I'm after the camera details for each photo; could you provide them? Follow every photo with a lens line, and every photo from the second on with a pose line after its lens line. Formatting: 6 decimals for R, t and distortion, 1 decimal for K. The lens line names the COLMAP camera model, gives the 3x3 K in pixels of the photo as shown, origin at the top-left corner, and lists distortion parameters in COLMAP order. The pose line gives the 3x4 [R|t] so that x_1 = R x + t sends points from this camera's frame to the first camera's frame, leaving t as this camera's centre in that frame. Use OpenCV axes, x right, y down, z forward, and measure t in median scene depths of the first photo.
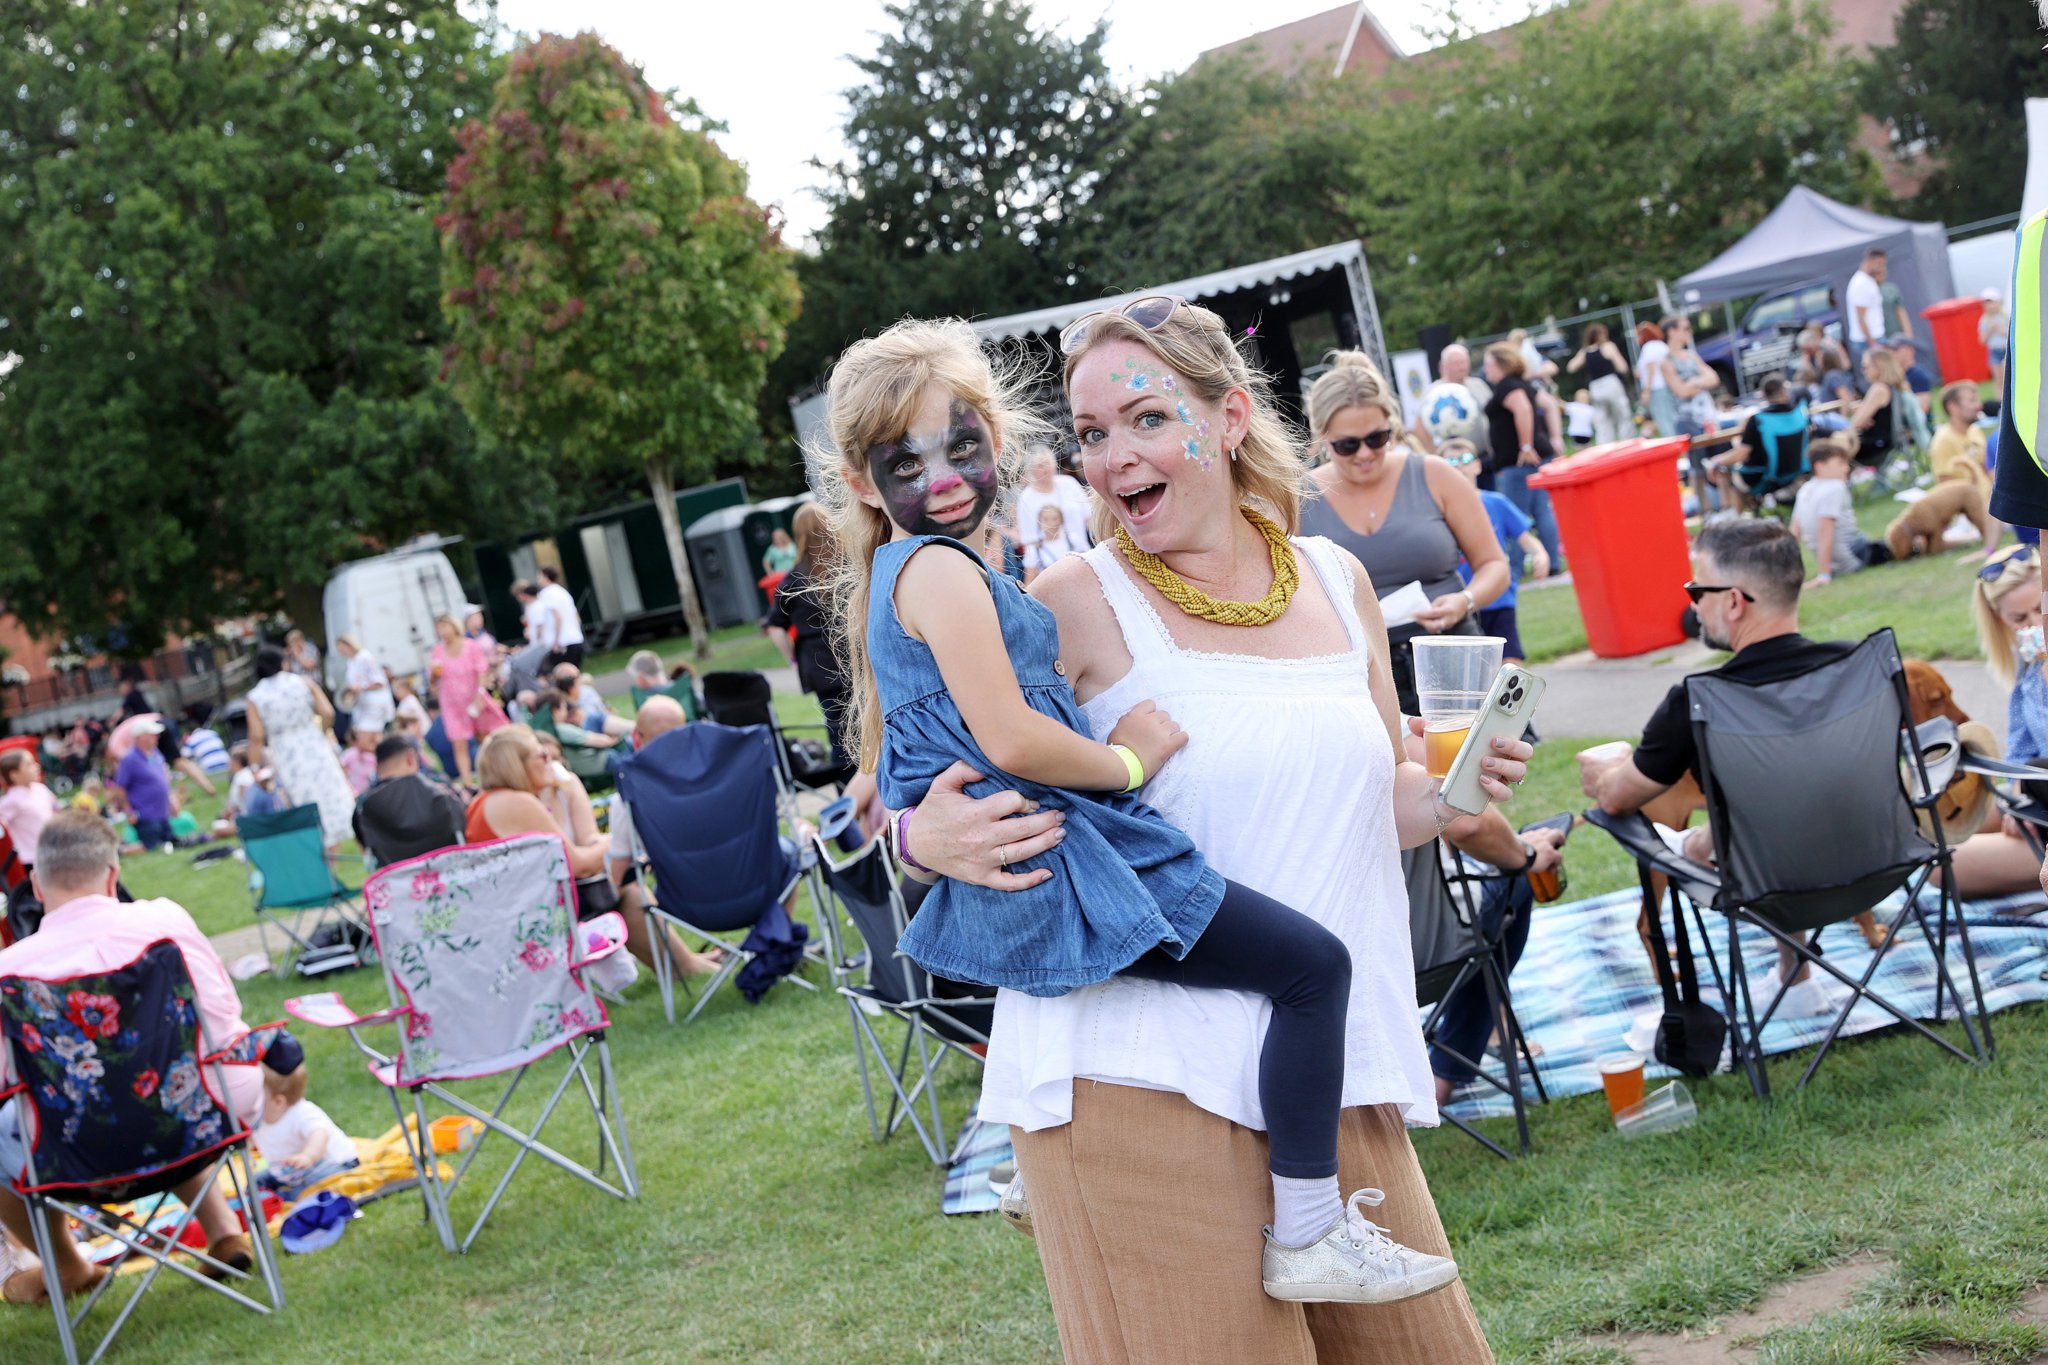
lens RADIAL K [[3526.0, 0, 1024.0], [0, 3526.0, 682.5], [0, 0, 1]] dist [0.001353, -0.022977]
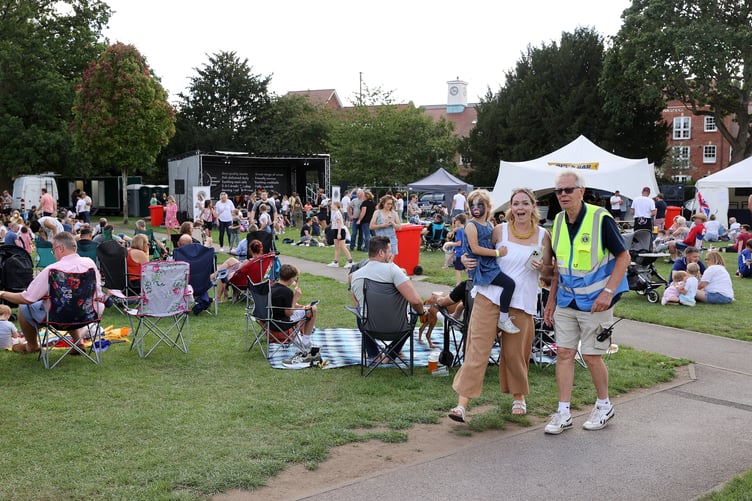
lens RADIAL K [[1294.7, 0, 376.0], [0, 1294.7, 250.5], [0, 0, 1]] dist [0.001353, -0.022977]
pose [[0.930058, 0.210284, 0.301287, -0.246209], [-0.201101, 0.977635, -0.061555, 0.049323], [-0.307492, -0.003340, 0.951545, -0.323773]]
